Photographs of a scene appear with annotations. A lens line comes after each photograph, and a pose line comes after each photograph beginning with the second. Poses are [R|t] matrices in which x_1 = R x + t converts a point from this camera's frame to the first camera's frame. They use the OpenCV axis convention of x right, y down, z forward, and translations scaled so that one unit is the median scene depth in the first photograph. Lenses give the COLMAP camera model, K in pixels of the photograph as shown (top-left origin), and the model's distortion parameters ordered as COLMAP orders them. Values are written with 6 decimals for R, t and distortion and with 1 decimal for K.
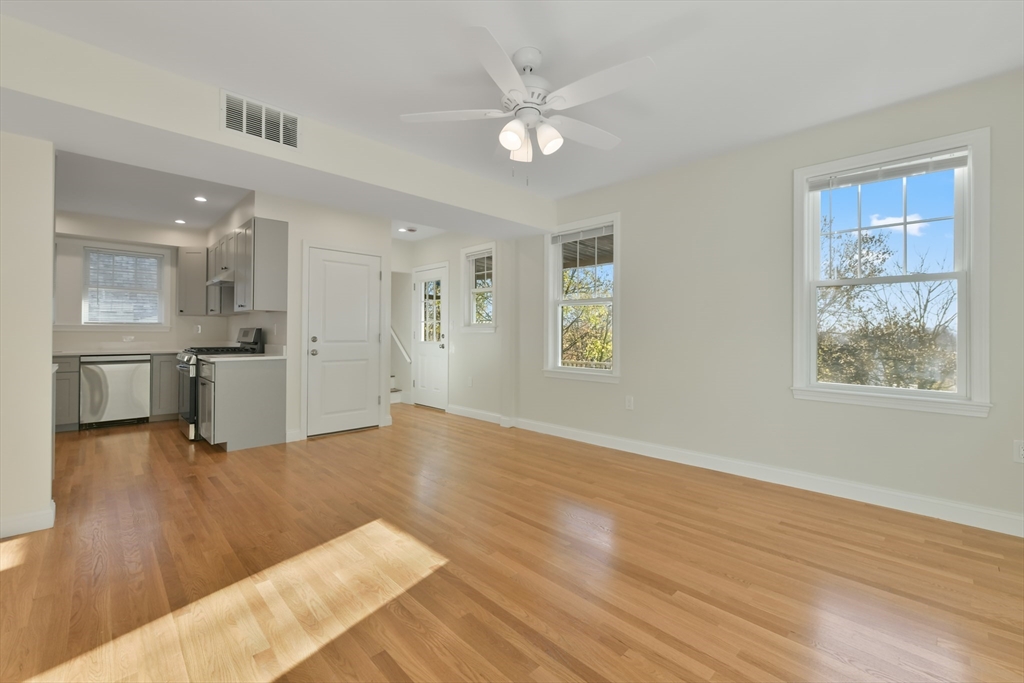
lens RADIAL K [[425.5, 0, 512.6], [0, 425.5, 335.4], [0, 0, 1]] dist [-0.001375, 0.000394]
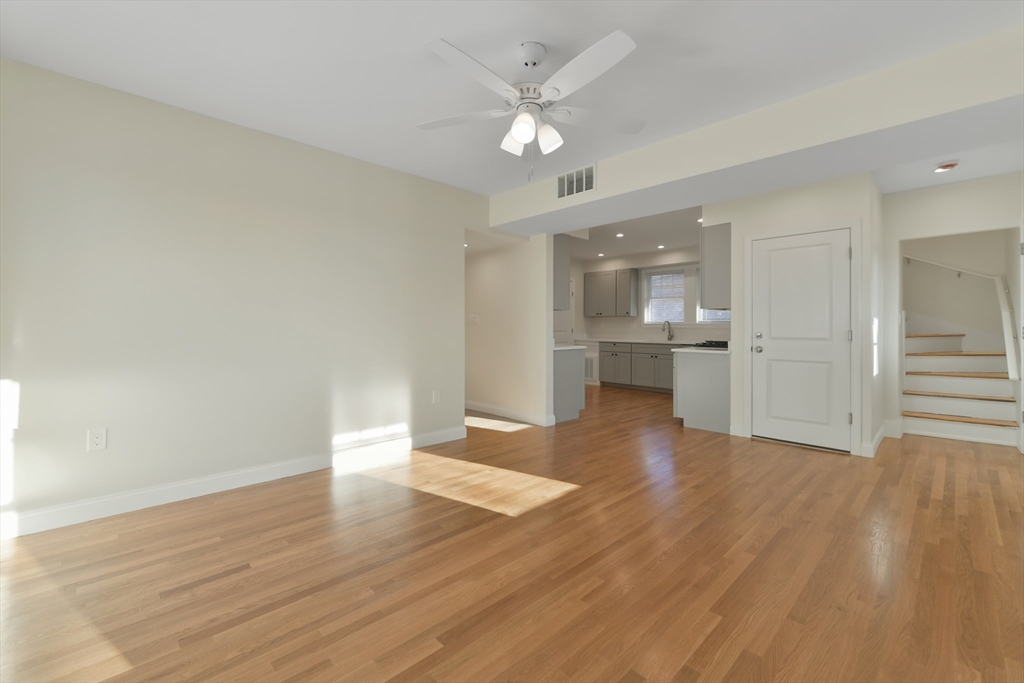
lens RADIAL K [[425.5, 0, 519.2], [0, 425.5, 327.2], [0, 0, 1]] dist [-0.001375, 0.000394]
pose [[0.007569, -0.003900, -0.999964, 0.696616], [-0.006474, 0.999971, -0.003949, -0.003707], [0.999950, 0.006503, 0.007544, 0.656534]]
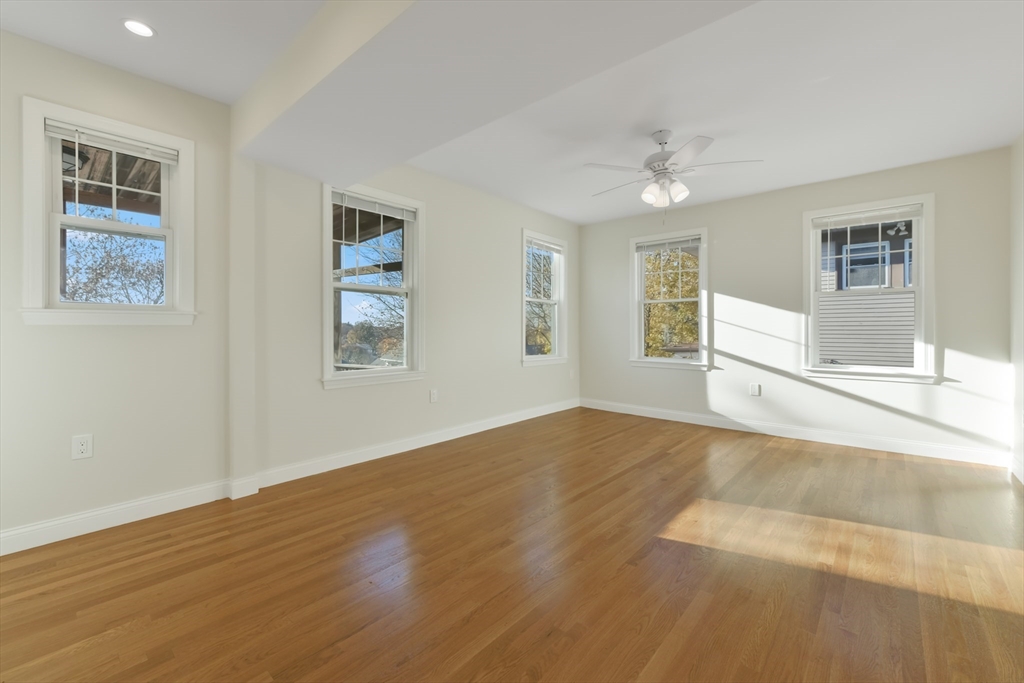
lens RADIAL K [[425.5, 0, 517.0], [0, 425.5, 328.2], [0, 0, 1]] dist [-0.001375, 0.000394]
pose [[-0.082787, 0.004264, 0.996558, -0.938918], [0.002224, 0.999989, -0.004094, 0.001853], [-0.996565, 0.001878, -0.082795, 1.098778]]
